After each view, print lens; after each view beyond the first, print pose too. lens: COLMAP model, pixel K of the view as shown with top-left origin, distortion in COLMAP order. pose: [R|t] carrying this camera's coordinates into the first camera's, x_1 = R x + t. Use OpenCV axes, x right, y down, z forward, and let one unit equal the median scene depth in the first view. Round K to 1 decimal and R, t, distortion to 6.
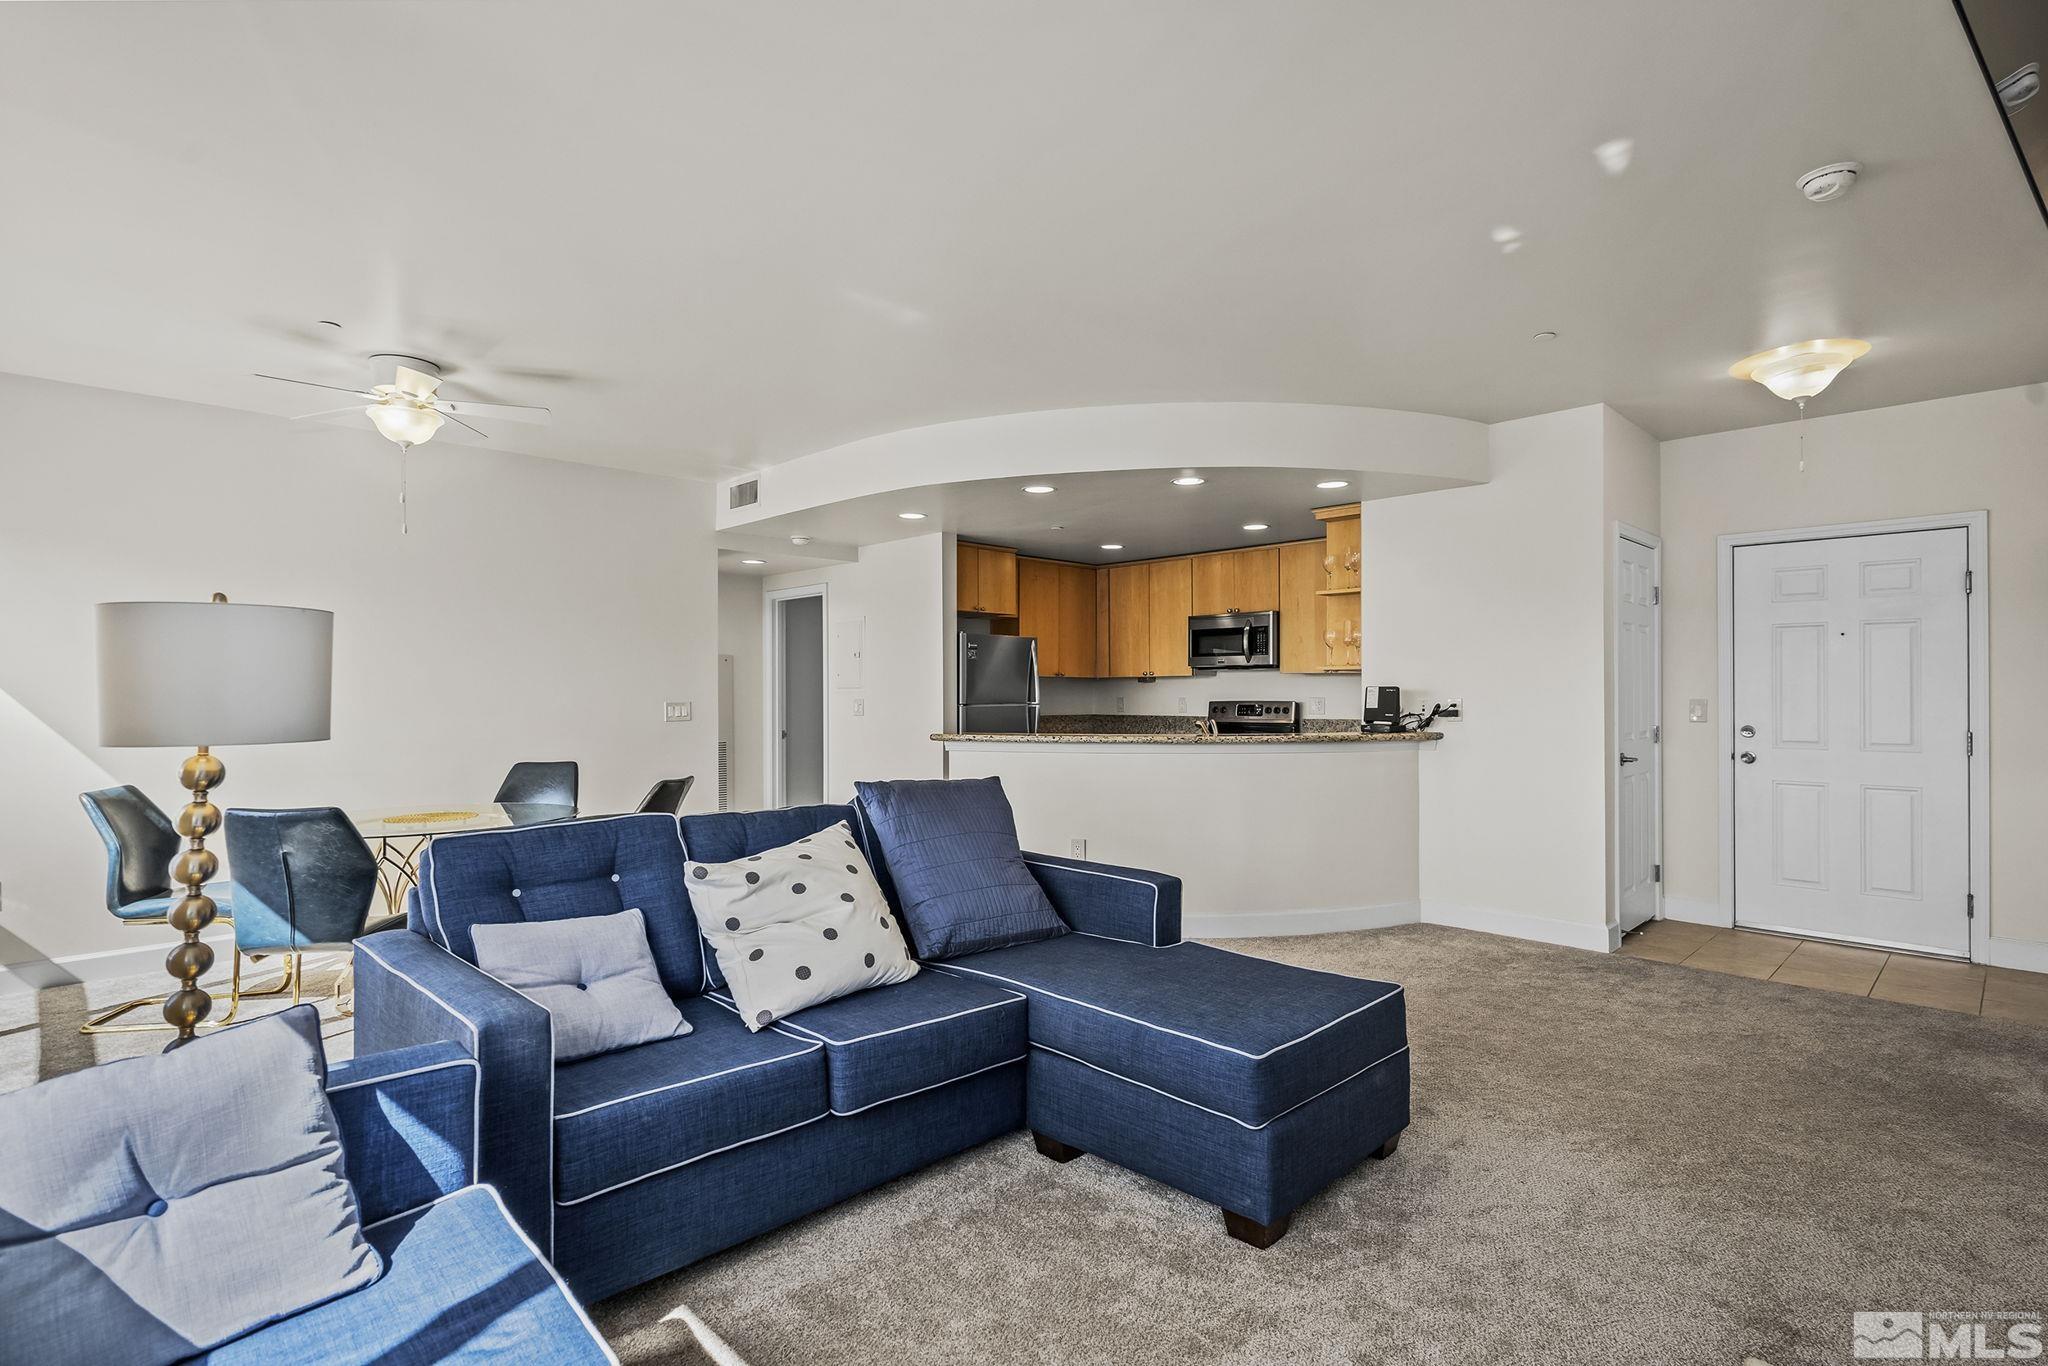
lens RADIAL K [[1024.7, 0, 994.0], [0, 1024.7, 690.4], [0, 0, 1]] dist [-0.007244, 0.005795]
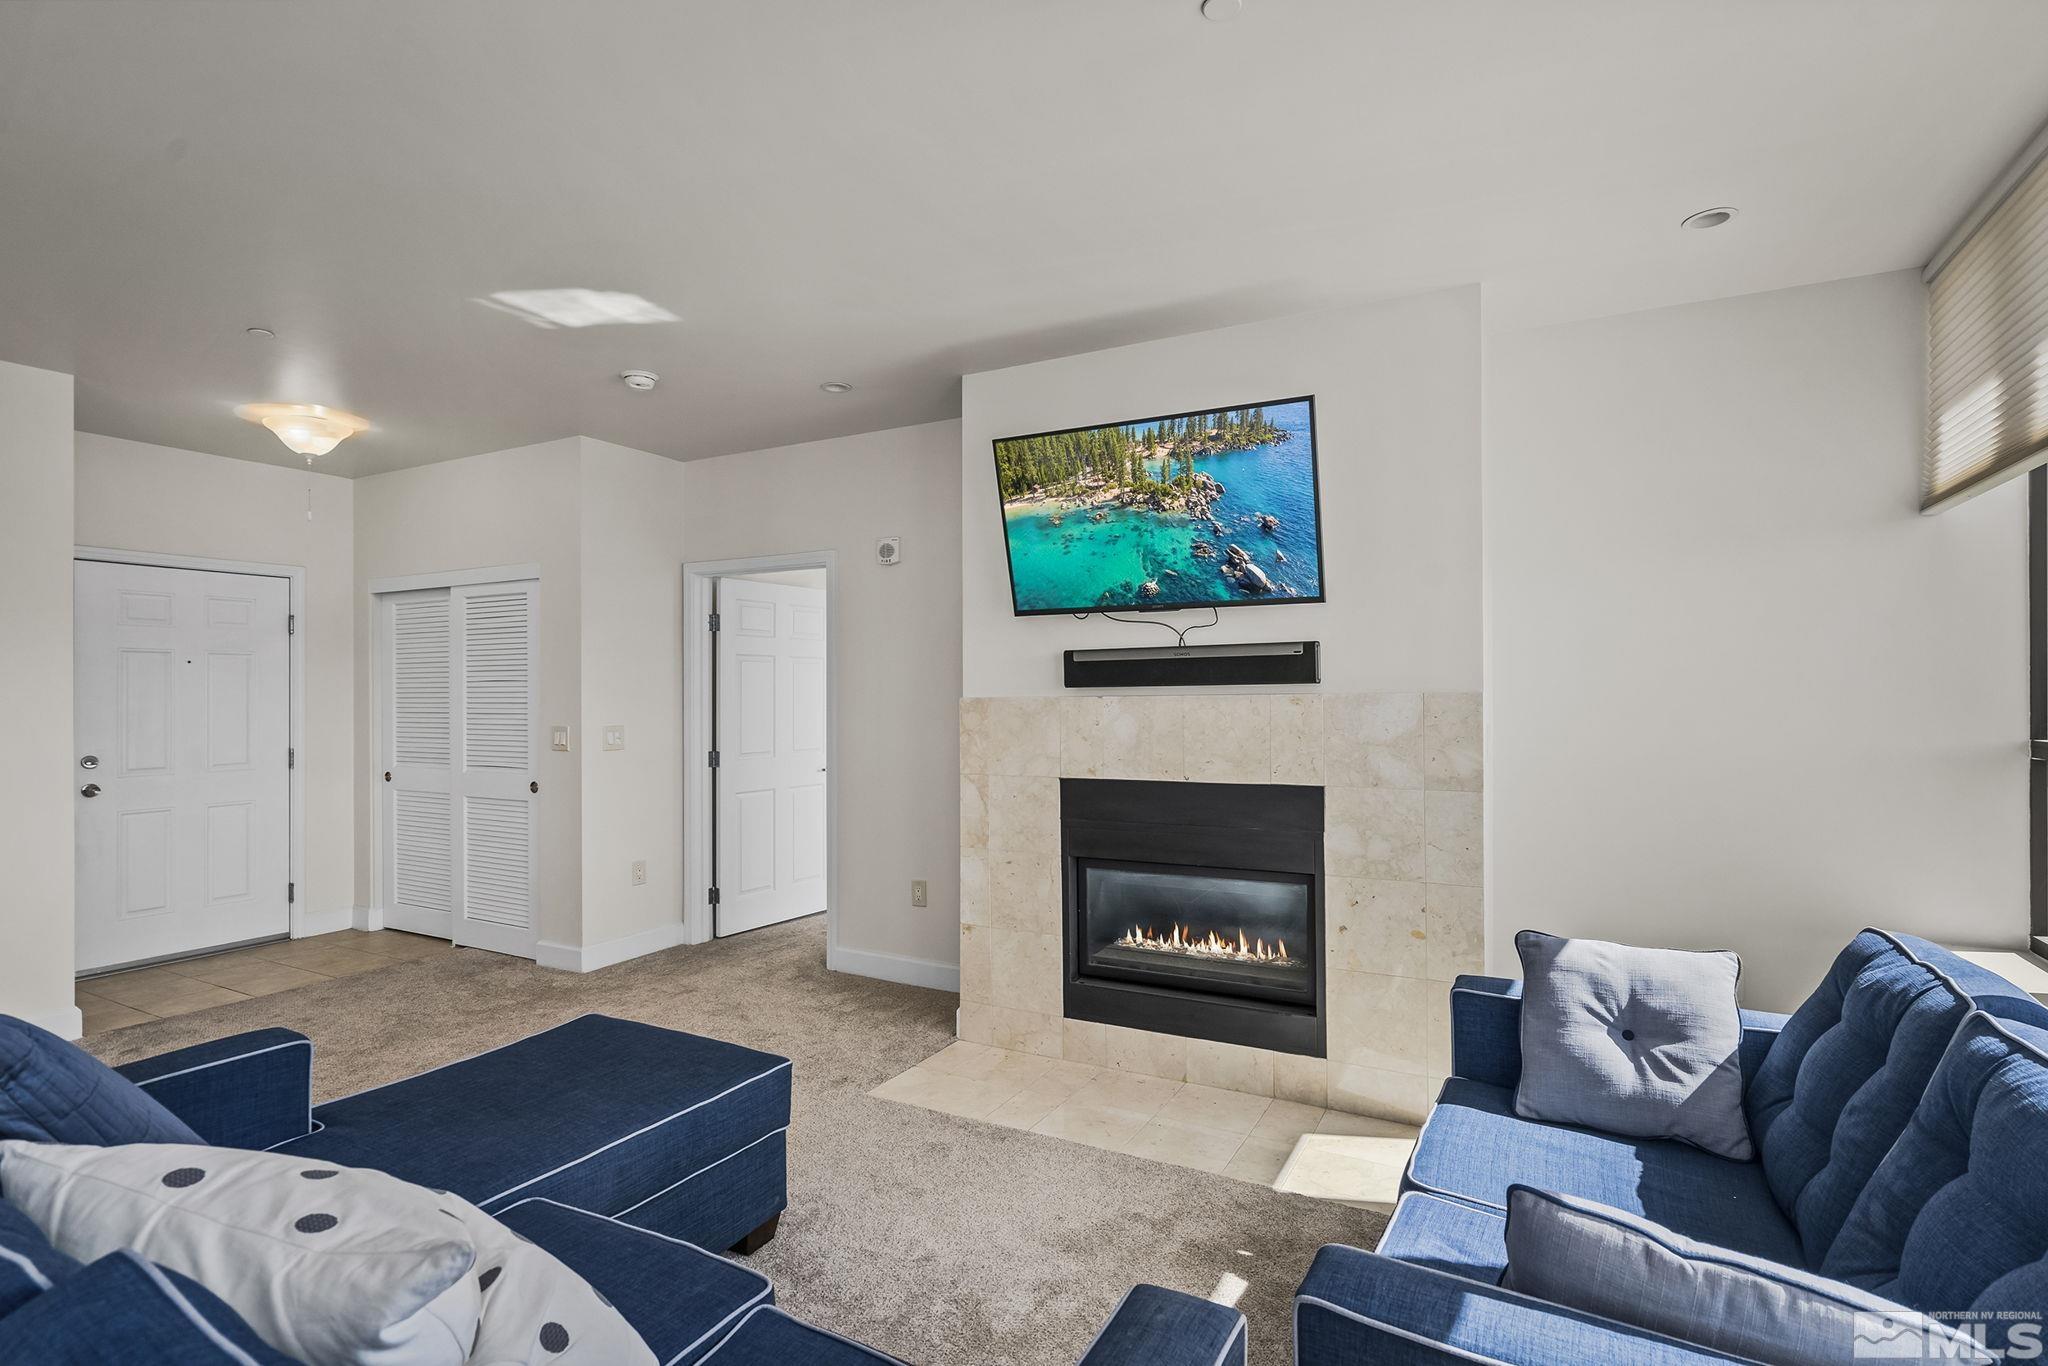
lens RADIAL K [[982.6, 0, 1031.7], [0, 982.6, 688.2], [0, 0, 1]] dist [0.004484, 0.001516]
pose [[-0.307893, 0.006223, 0.951401, -0.262841], [0.000941, 0.999980, -0.006236, -0.014156], [-0.951421, -0.001024, -0.307893, 0.330862]]
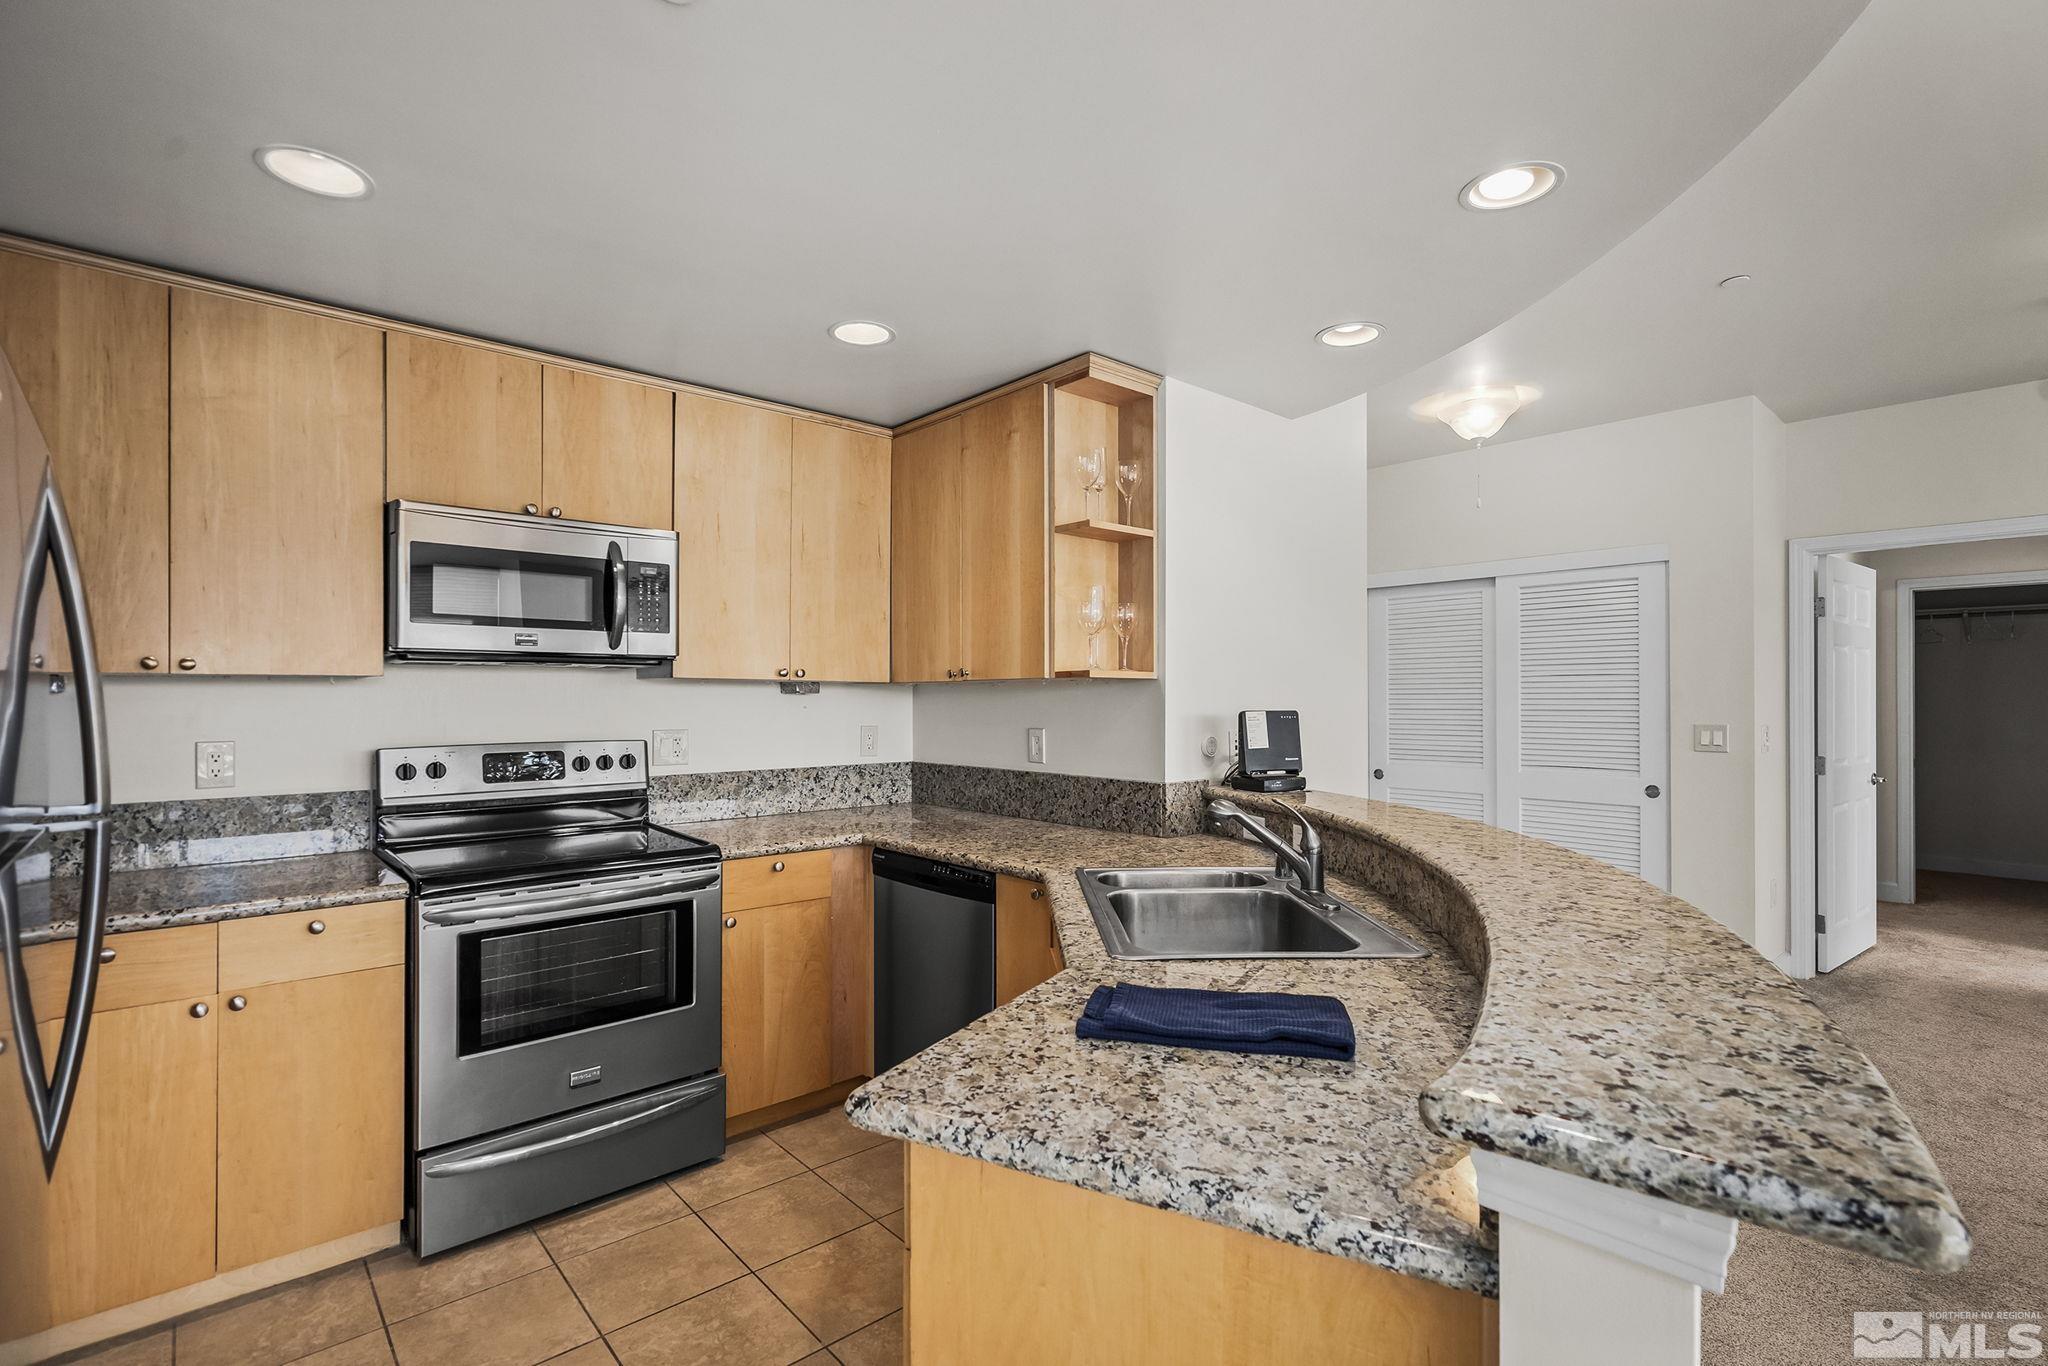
lens RADIAL K [[956.7, 0, 1017.7], [0, 956.7, 692.2], [0, 0, 1]] dist [-0.002661, 0.002701]
pose [[0.030858, 0.007835, 0.999493, -0.122668], [-0.002179, 0.999967, -0.007771, -0.007244], [-0.999521, -0.001938, 0.030874, 0.818525]]
